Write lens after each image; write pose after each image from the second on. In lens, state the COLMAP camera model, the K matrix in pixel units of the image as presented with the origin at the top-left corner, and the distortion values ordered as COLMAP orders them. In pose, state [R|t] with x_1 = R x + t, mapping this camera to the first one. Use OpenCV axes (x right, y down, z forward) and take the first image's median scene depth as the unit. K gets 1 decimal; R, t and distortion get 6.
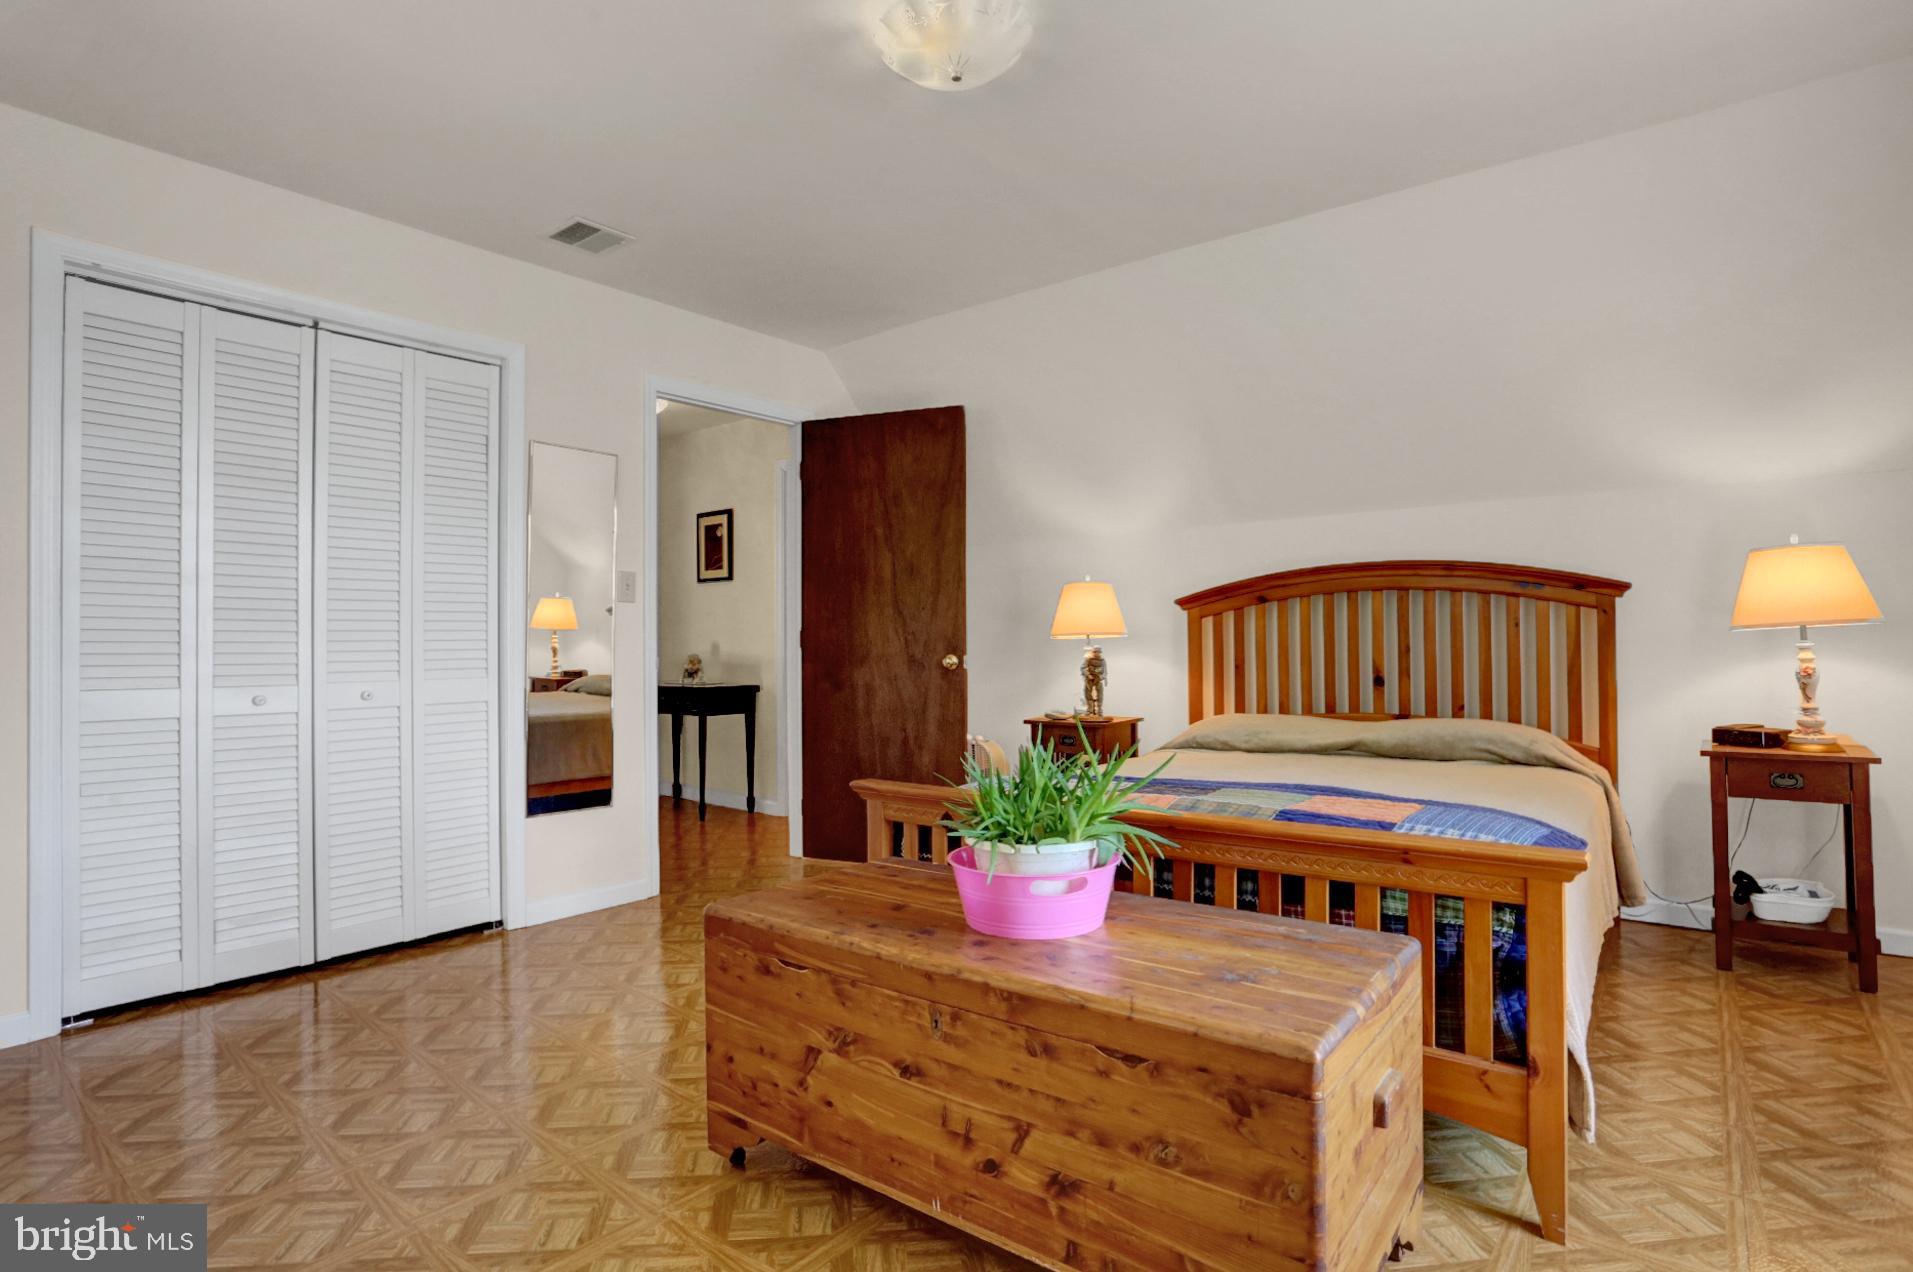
lens RADIAL K [[977.5, 0, 907.8], [0, 977.5, 611.1], [0, 0, 1]] dist [-0.077729, 0.031881]
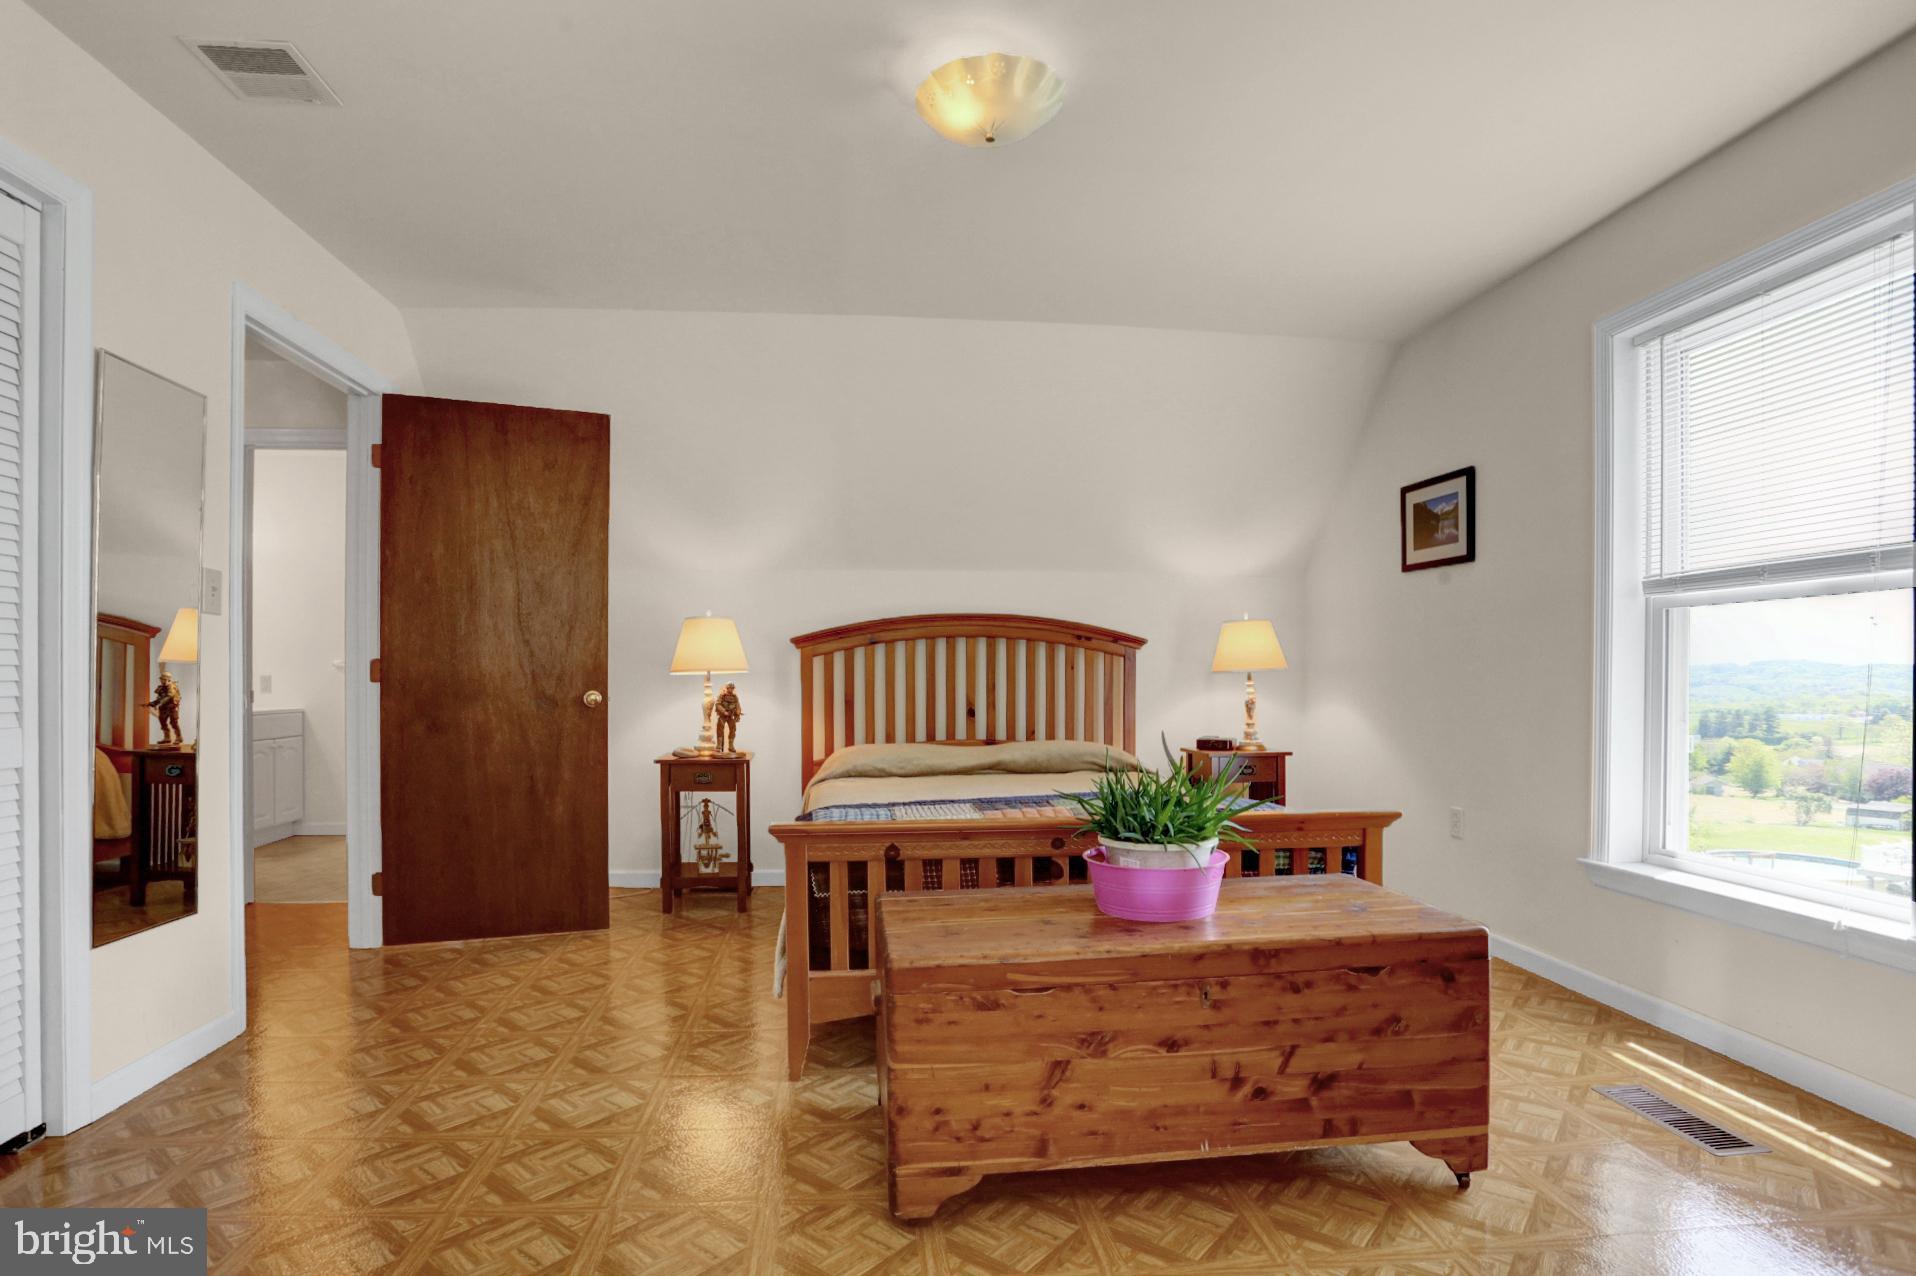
lens RADIAL K [[984.6, 0, 963.4], [0, 984.6, 662.3], [0, 0, 1]] dist [-0.115867, 0.079254]
pose [[0.695887, 0.019456, 0.717888, -0.416716], [-0.028345, 0.999598, 0.000386, 0.010200], [-0.717592, -0.020617, 0.696159, 0.157693]]
